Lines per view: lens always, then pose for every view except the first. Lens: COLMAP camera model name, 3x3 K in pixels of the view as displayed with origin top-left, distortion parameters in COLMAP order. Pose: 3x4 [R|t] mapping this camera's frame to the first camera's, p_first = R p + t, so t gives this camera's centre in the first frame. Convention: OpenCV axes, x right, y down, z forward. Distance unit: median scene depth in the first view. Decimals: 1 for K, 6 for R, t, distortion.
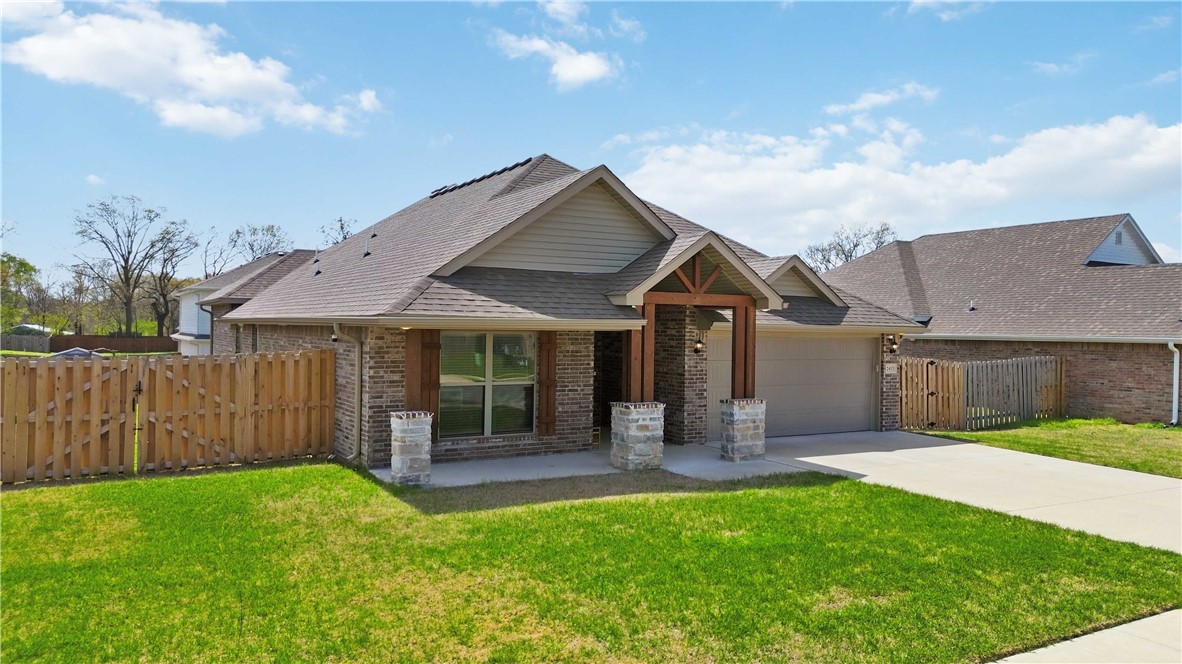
lens RADIAL K [[832.1, 0, 589.2], [0, 832.1, 325.7], [0, 0, 1]] dist [0.085714, -0.008748]
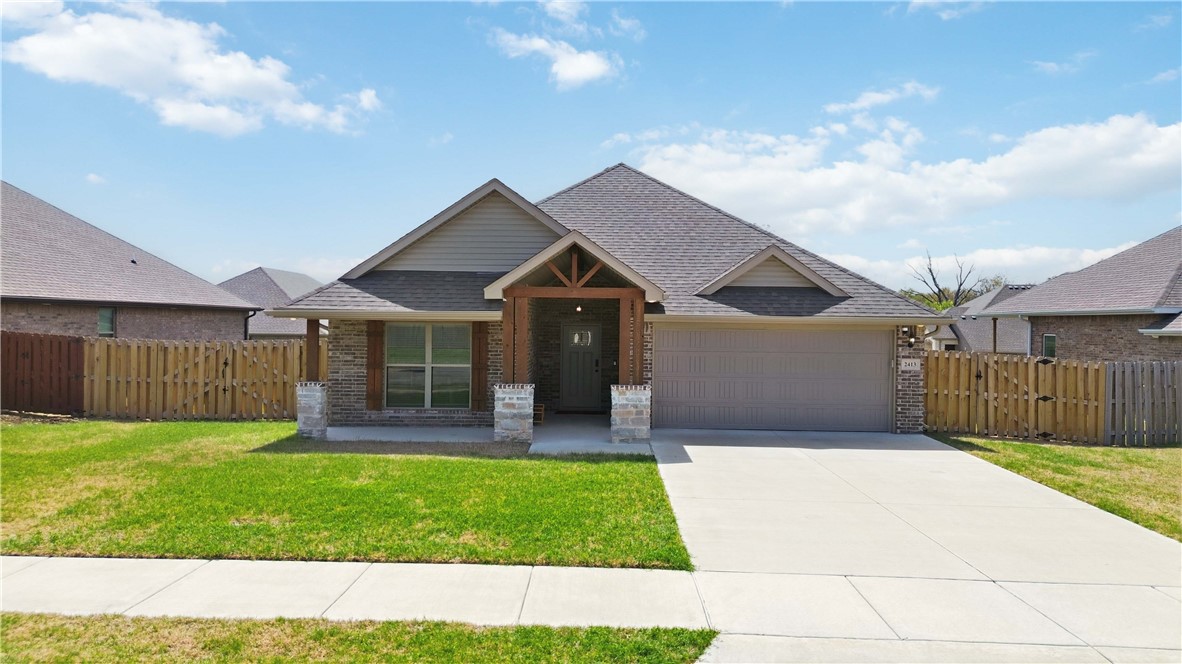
lens RADIAL K [[832.1, 0, 594.5], [0, 832.1, 330.4], [0, 0, 1]] dist [0.085714, -0.008748]
pose [[0.856965, -0.001252, -0.515373, 0.731772], [0.002453, 0.999996, 0.001650, 0.016860], [0.515369, -0.002678, 0.856964, 0.075819]]
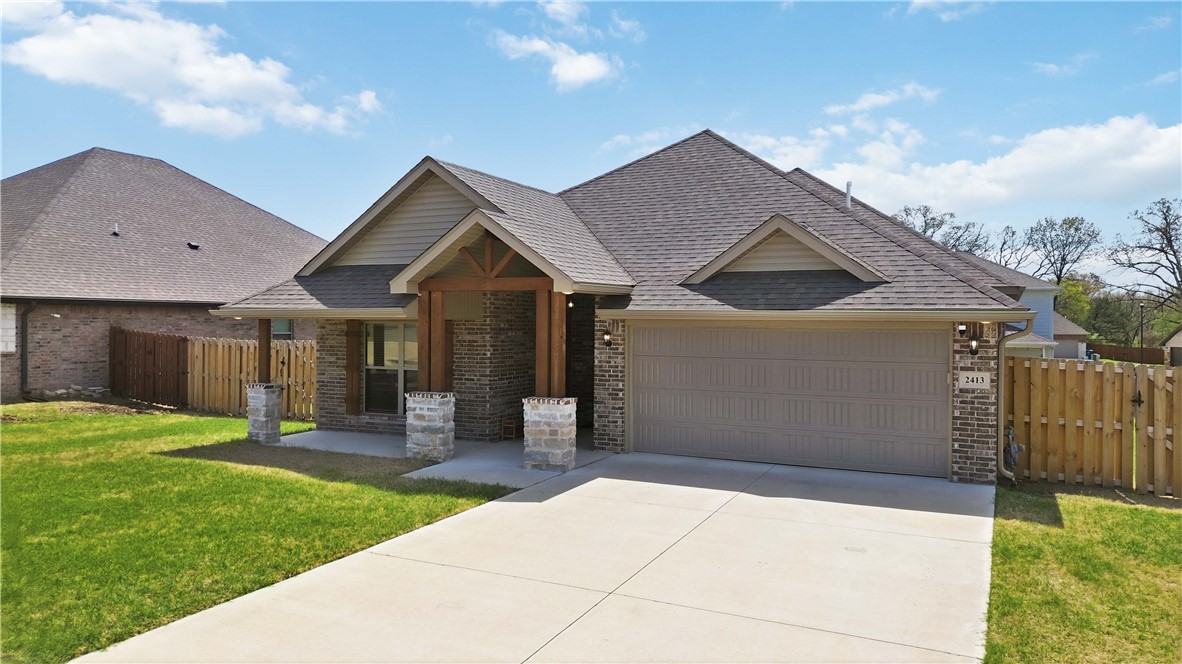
lens RADIAL K [[832.1, 0, 603.8], [0, 832.1, 332.3], [0, 0, 1]] dist [0.085714, -0.008748]
pose [[0.563069, -0.000312, -0.826410, 0.975304], [0.003623, 0.999991, 0.002091, 0.019867], [0.826402, -0.004171, 0.563065, 0.601807]]
